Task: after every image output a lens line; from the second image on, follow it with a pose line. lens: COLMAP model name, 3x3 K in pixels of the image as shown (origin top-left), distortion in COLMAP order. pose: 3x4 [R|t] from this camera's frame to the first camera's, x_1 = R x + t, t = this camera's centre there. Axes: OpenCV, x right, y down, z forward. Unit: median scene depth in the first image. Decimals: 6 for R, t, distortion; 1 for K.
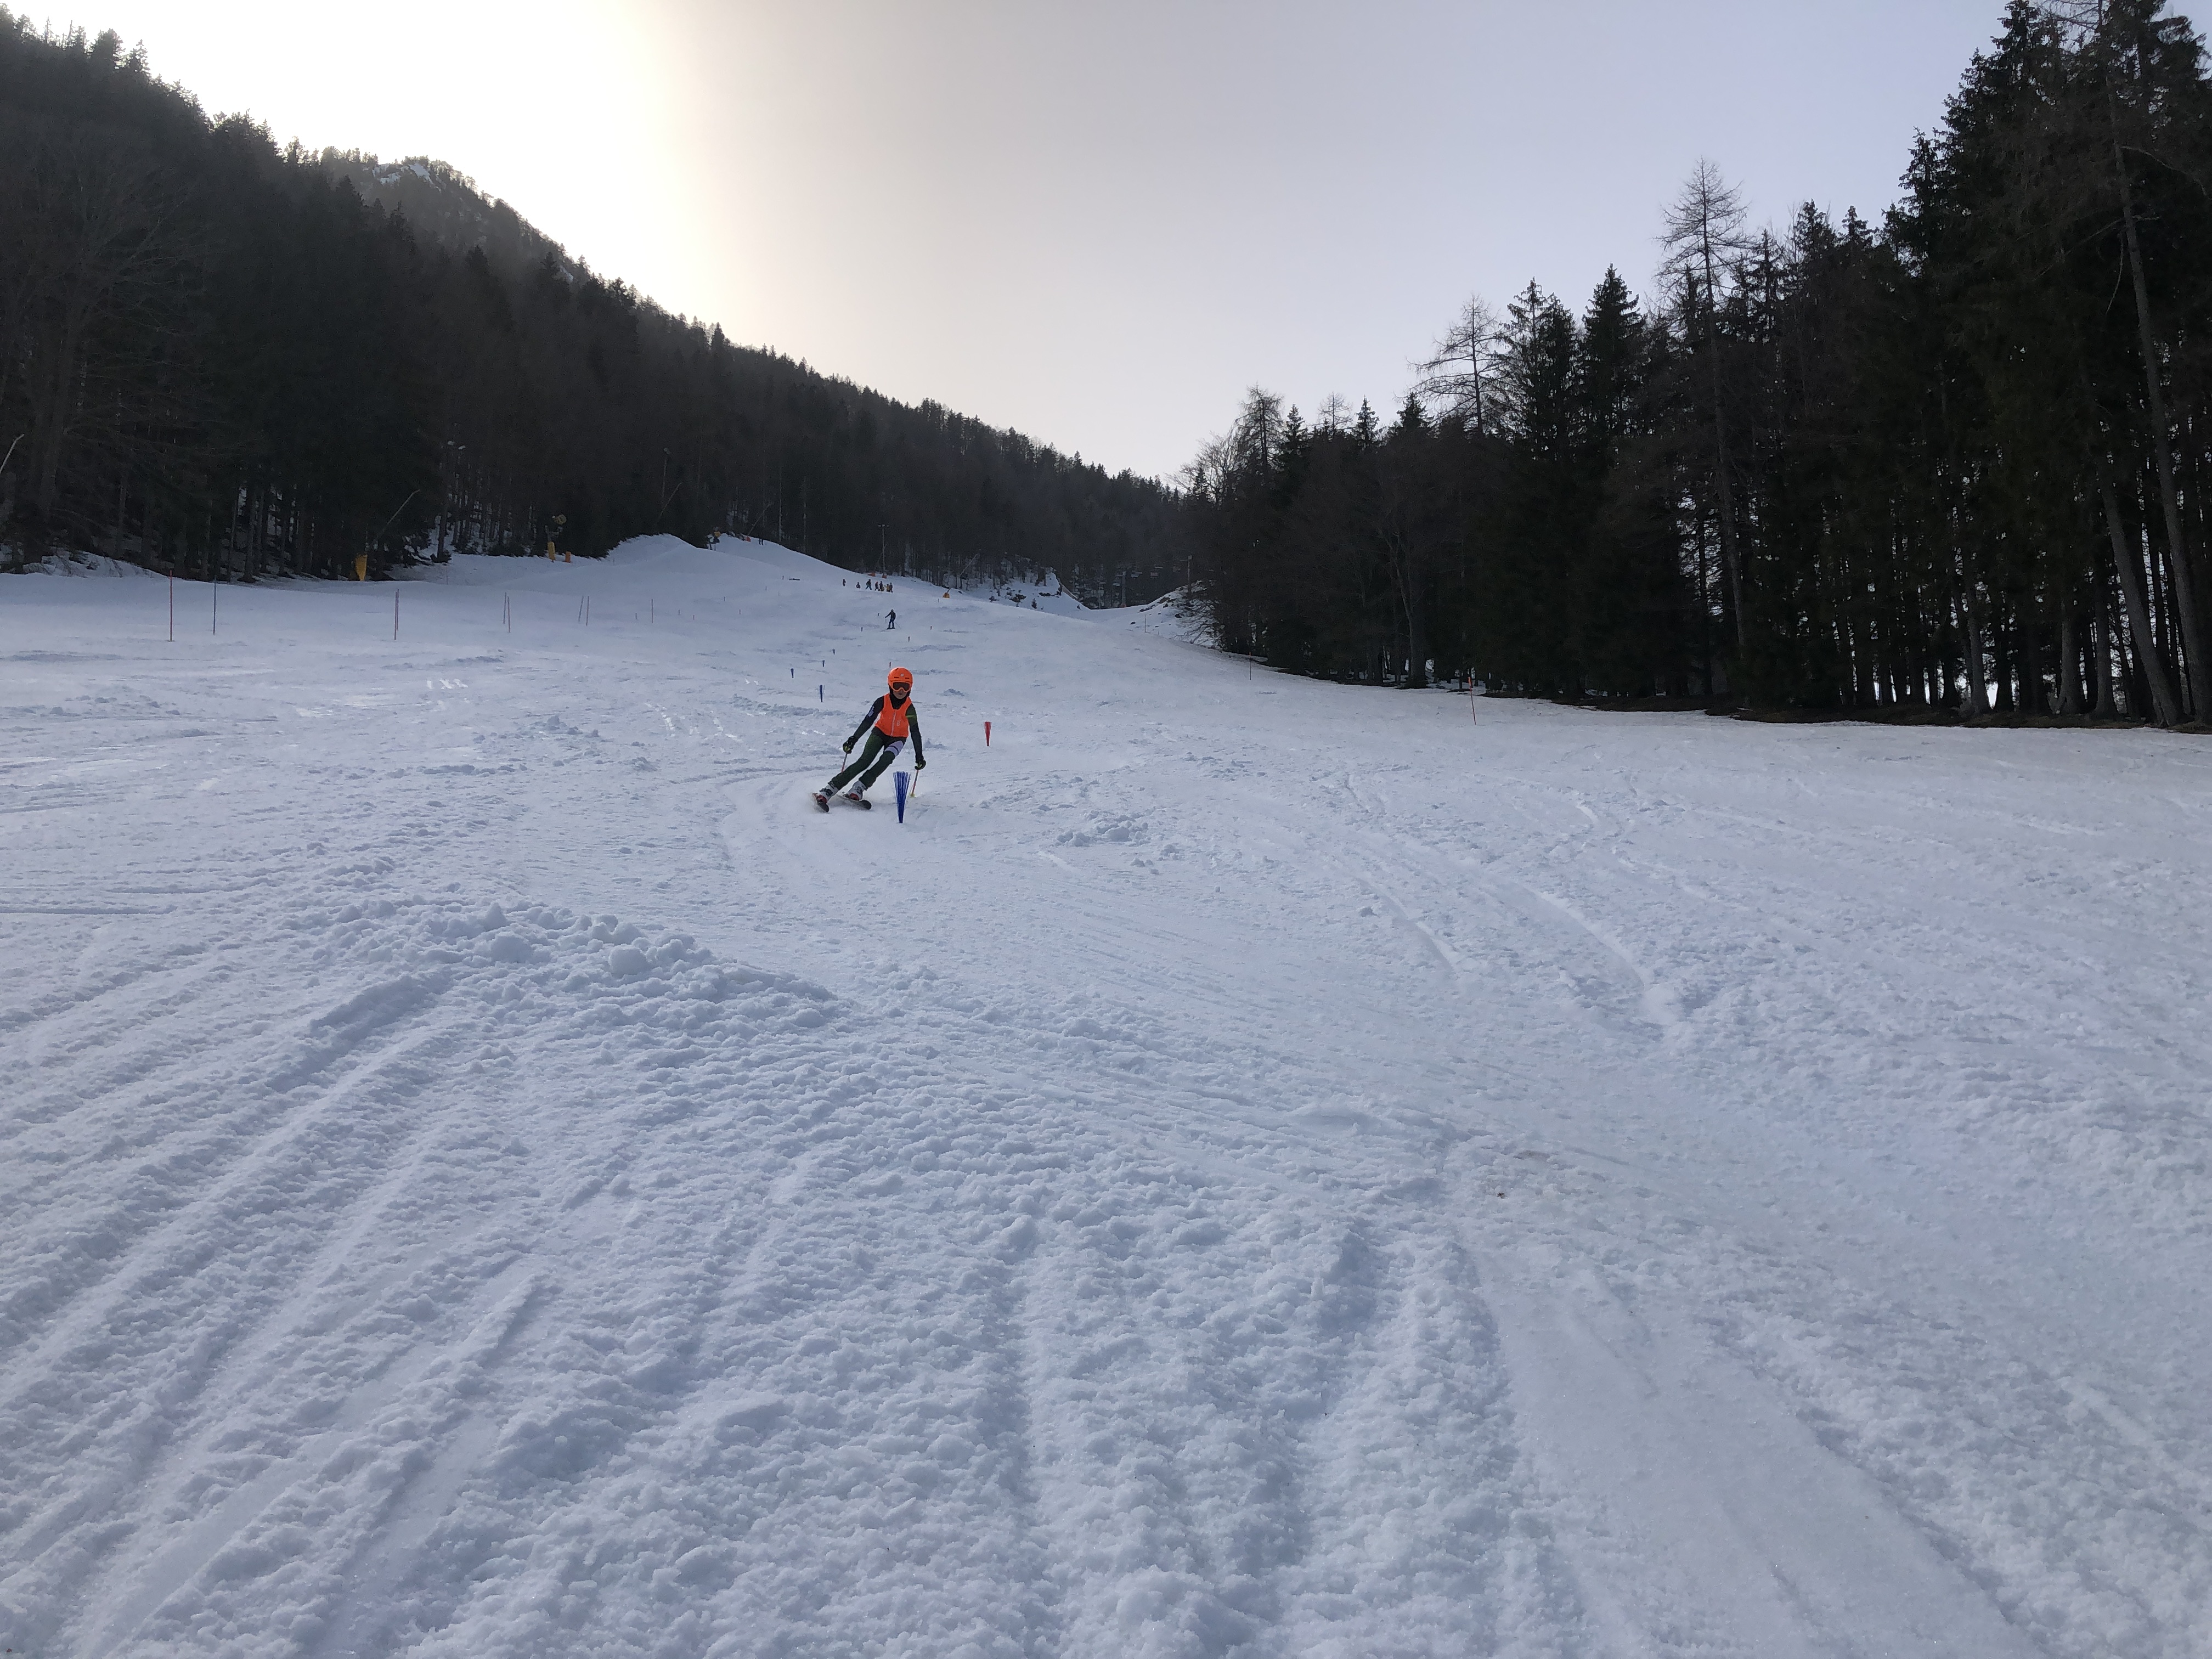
lens RADIAL K [[1815.5, 0, 1137.7], [0, 1815.5, 822.4], [0, 0, 1]] dist [0.003724, 0.027858]
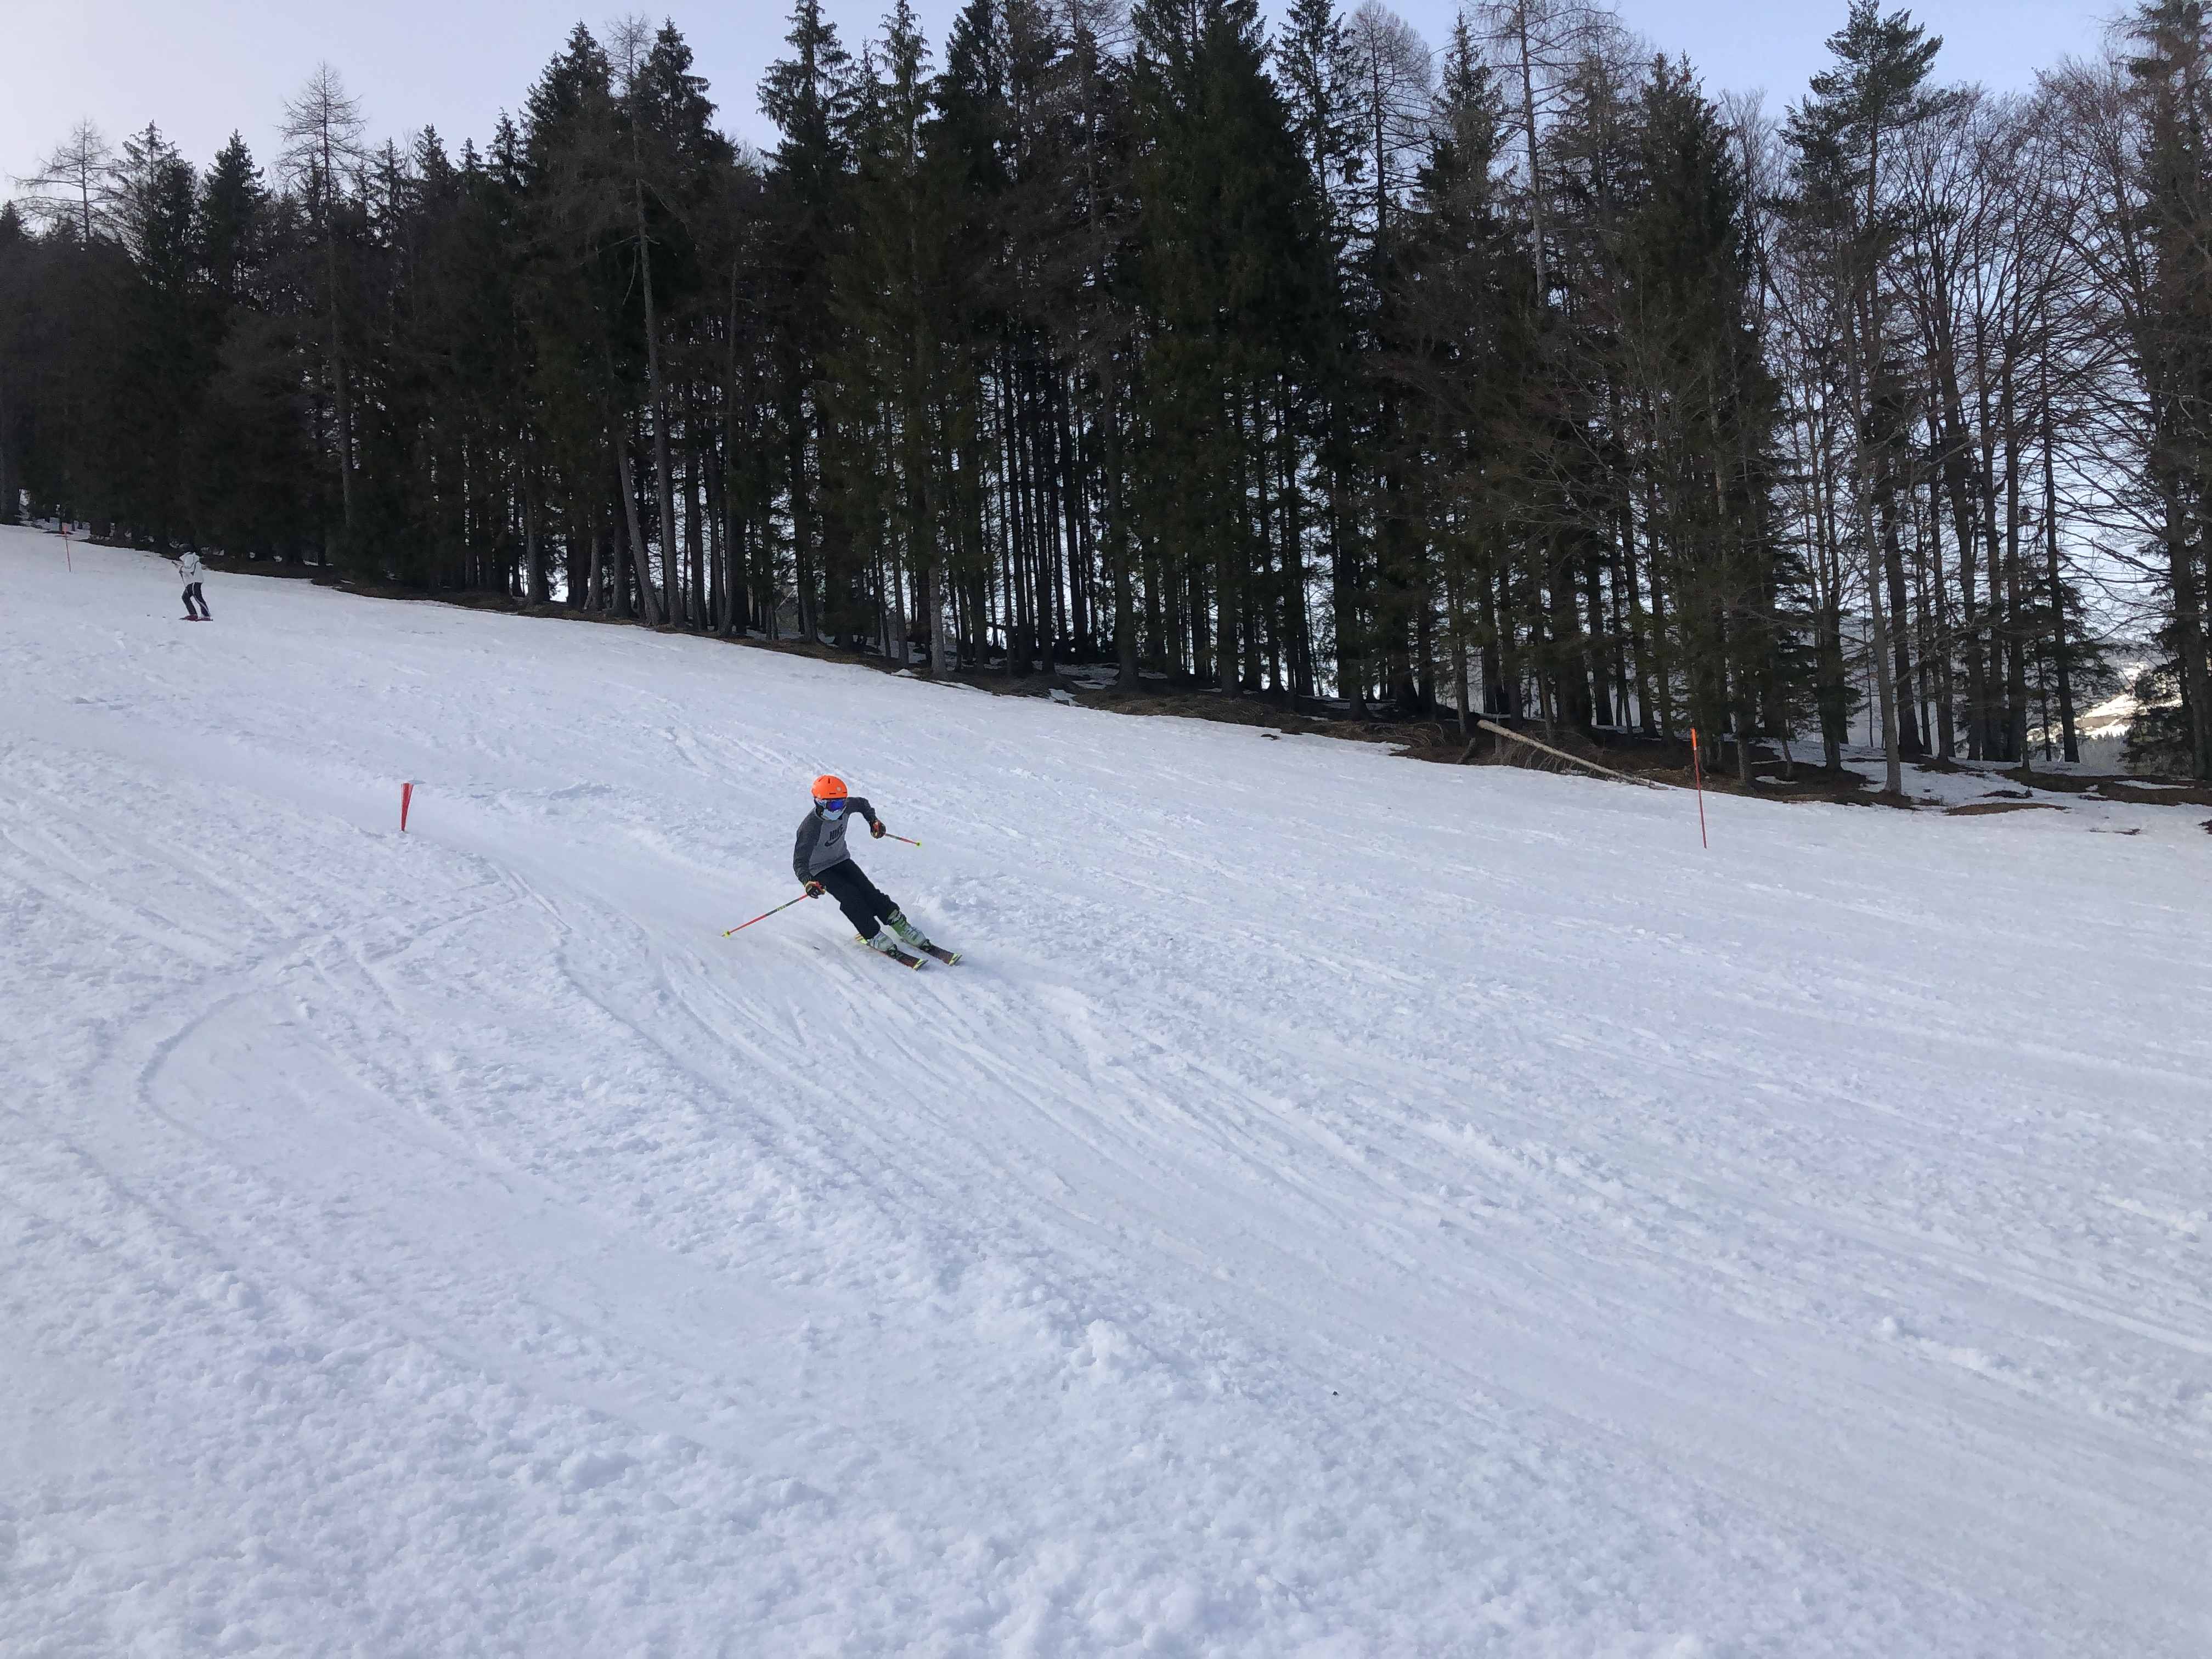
lens RADIAL K [[1810.6, 0, 1139.5], [0, 1810.6, 836.9], [0, 0, 1]] dist [0.041416, -0.037326]
pose [[0.760296, 0.005554, 0.649553, -0.181728], [-0.054372, 0.996998, 0.055116, 0.043472], [-0.647297, -0.077222, 0.758316, -1.302716]]
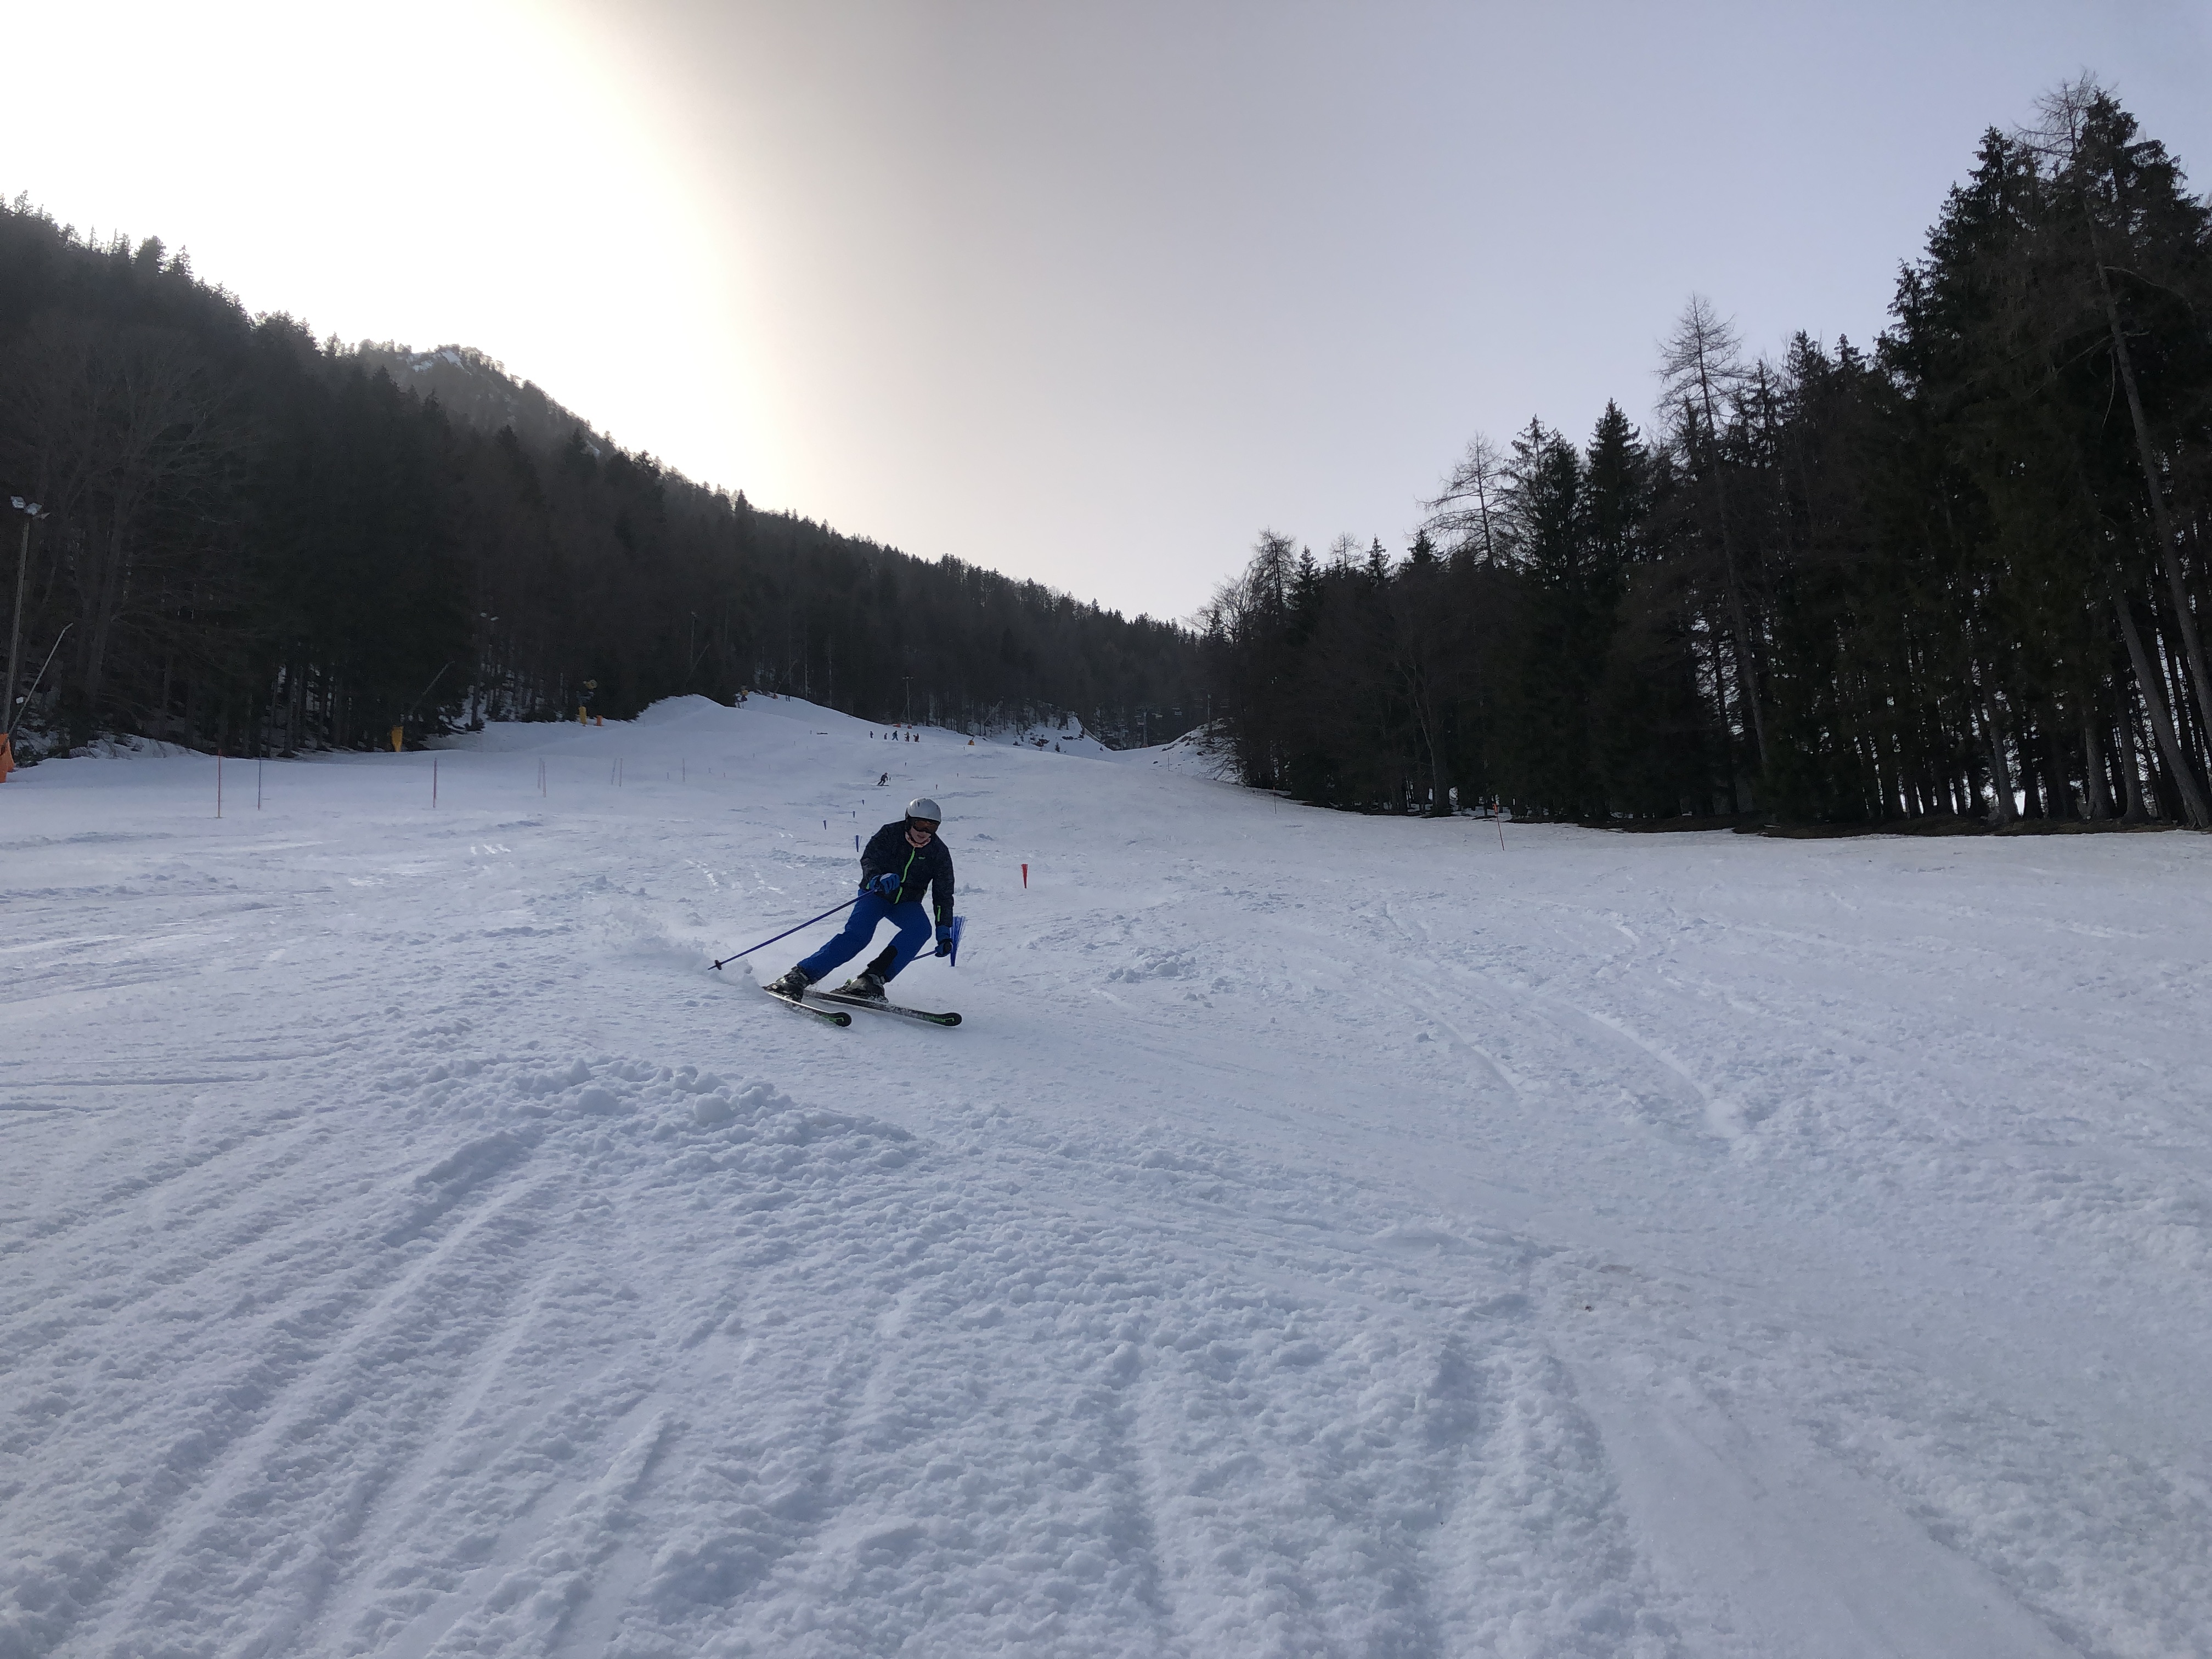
lens RADIAL K [[1808.2, 0, 1131.2], [0, 1808.2, 804.3], [0, 0, 1]] dist [0.015279, 0.008860]
pose [[0.999160, -0.037598, -0.016290, -0.014899], [0.036035, 0.995515, -0.087471, 0.001836], [0.019506, 0.086810, 0.996034, -0.021876]]
